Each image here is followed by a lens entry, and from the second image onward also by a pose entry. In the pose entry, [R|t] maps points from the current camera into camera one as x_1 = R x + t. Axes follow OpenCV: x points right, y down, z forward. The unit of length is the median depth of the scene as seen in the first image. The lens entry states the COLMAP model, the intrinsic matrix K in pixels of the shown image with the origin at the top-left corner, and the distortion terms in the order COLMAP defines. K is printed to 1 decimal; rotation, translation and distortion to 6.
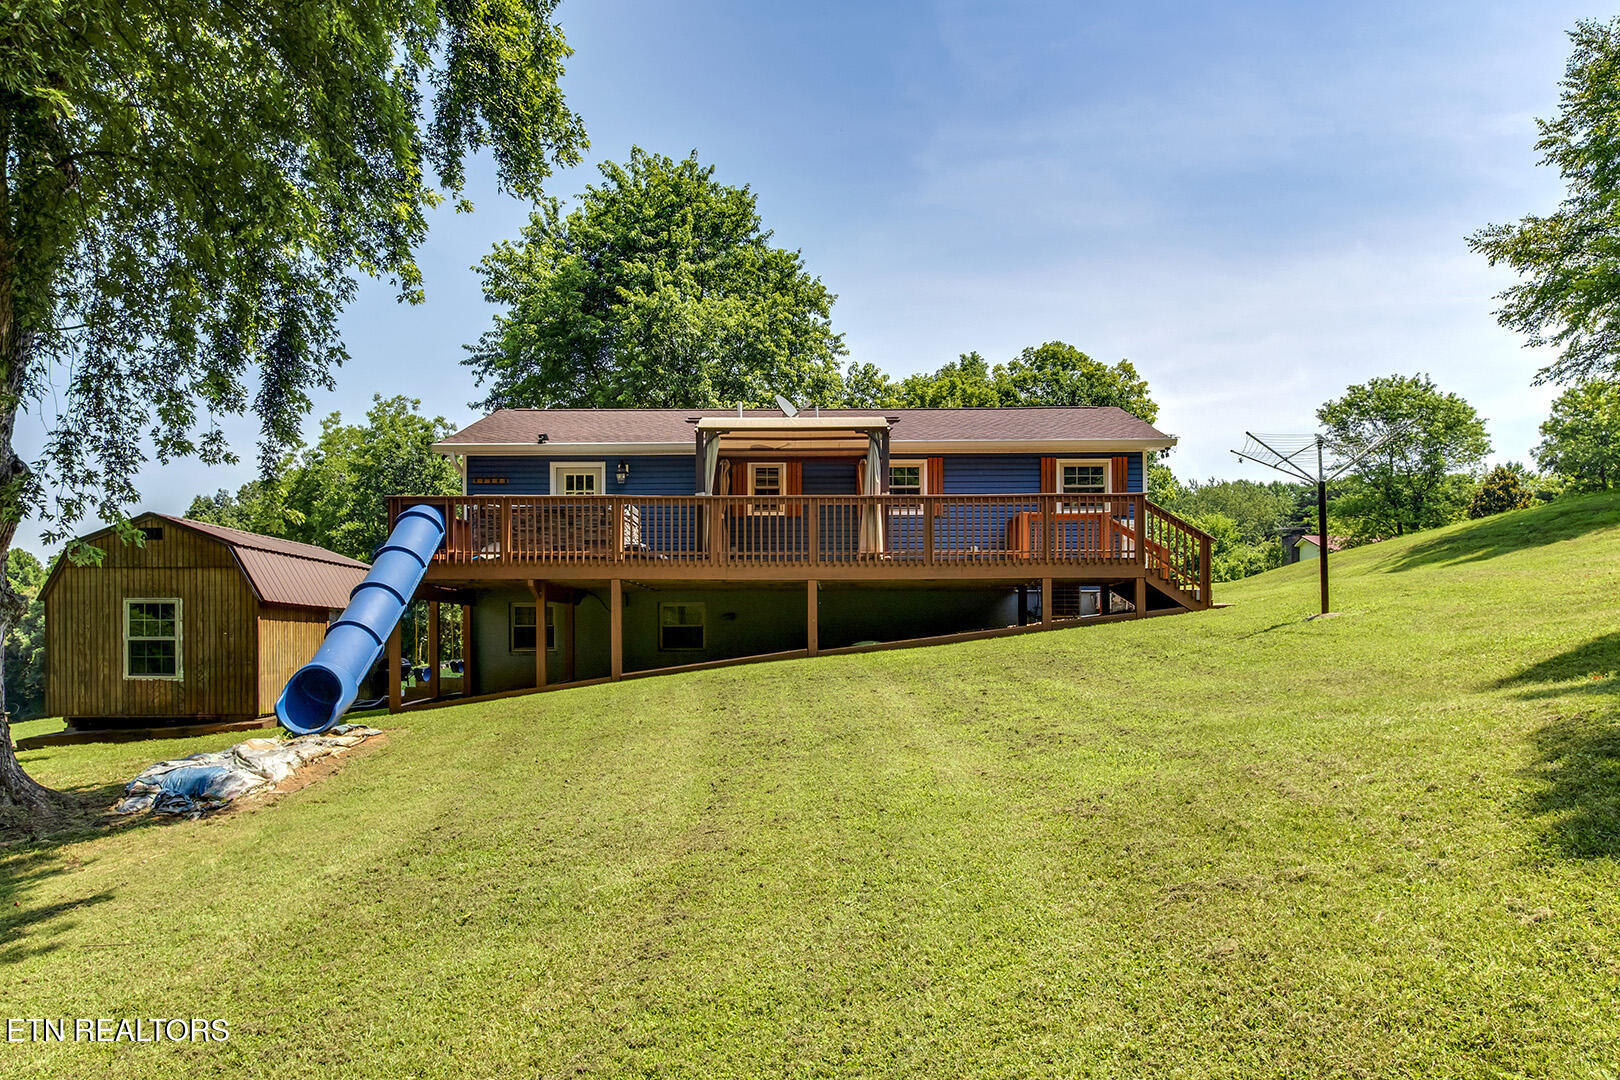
lens RADIAL K [[1149.0, 0, 837.2], [0, 1149.0, 668.0], [0, 0, 1]] dist [-0.005500, 0.001107]
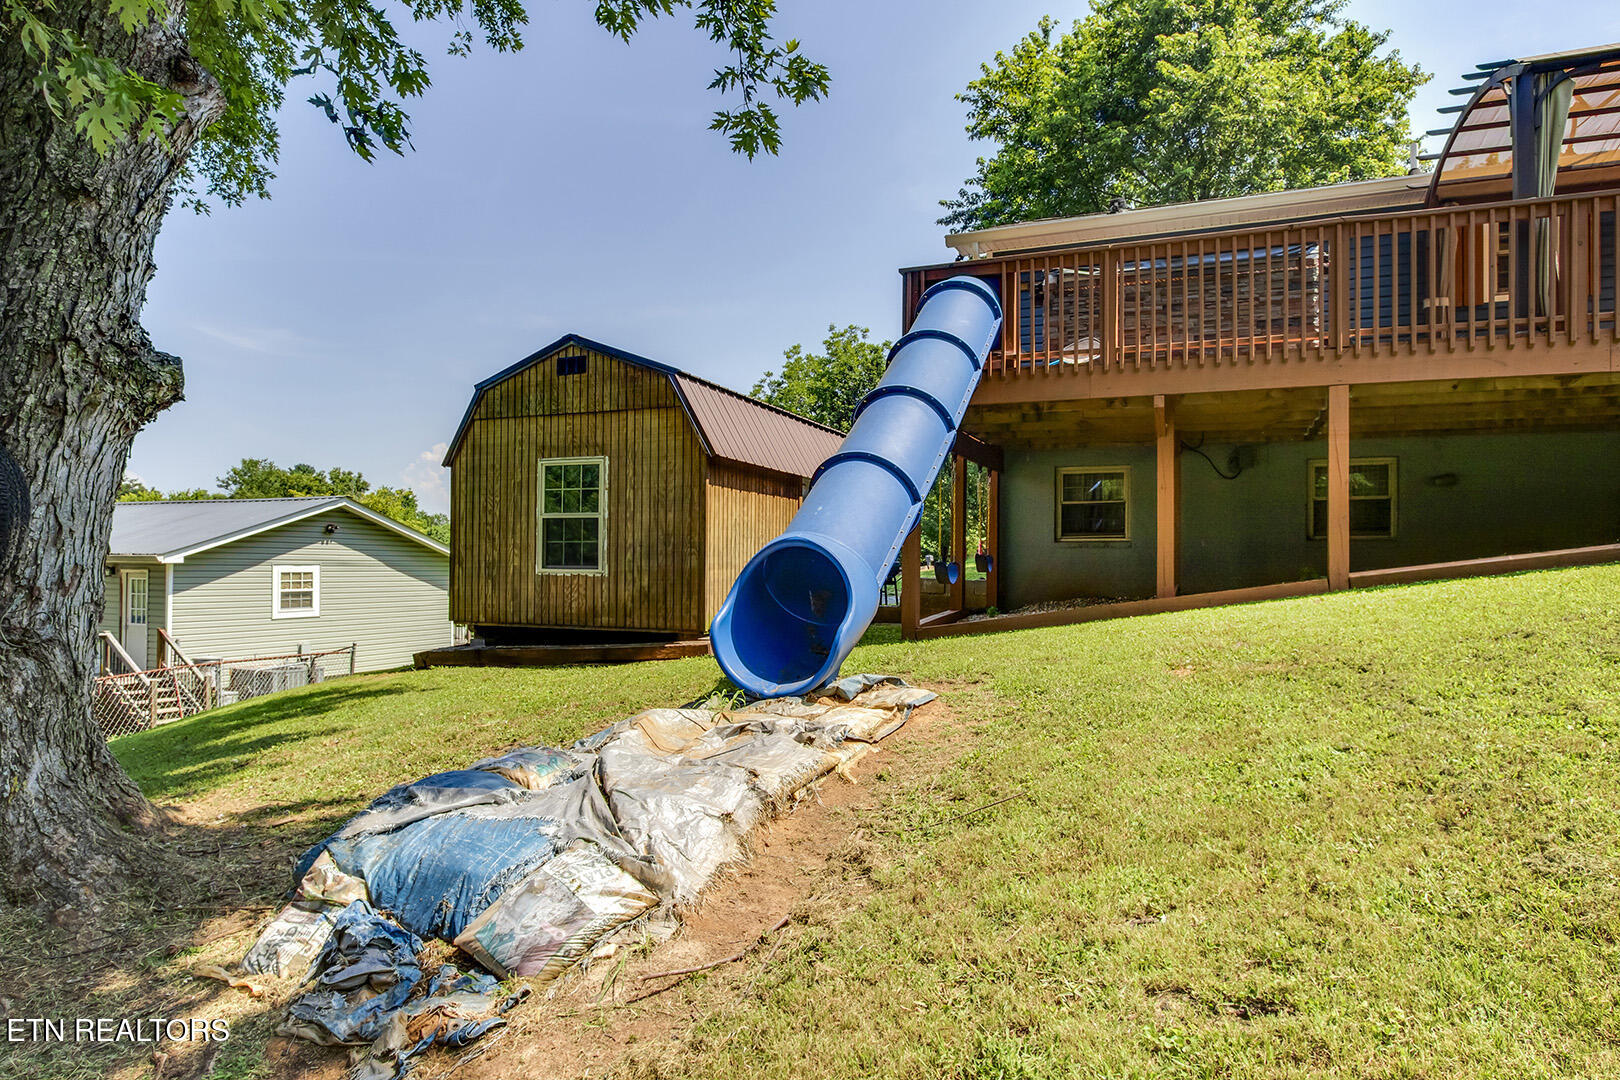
lens RADIAL K [[945.6, 0, 829.5], [0, 945.6, 572.0], [0, 0, 1]] dist [-0.016083, 0.001250]
pose [[0.932618, 0.011491, -0.360682, -0.243531], [-0.014987, 0.999864, -0.006895, 0.010092], [0.360554, 0.011836, 0.932663, 0.521435]]
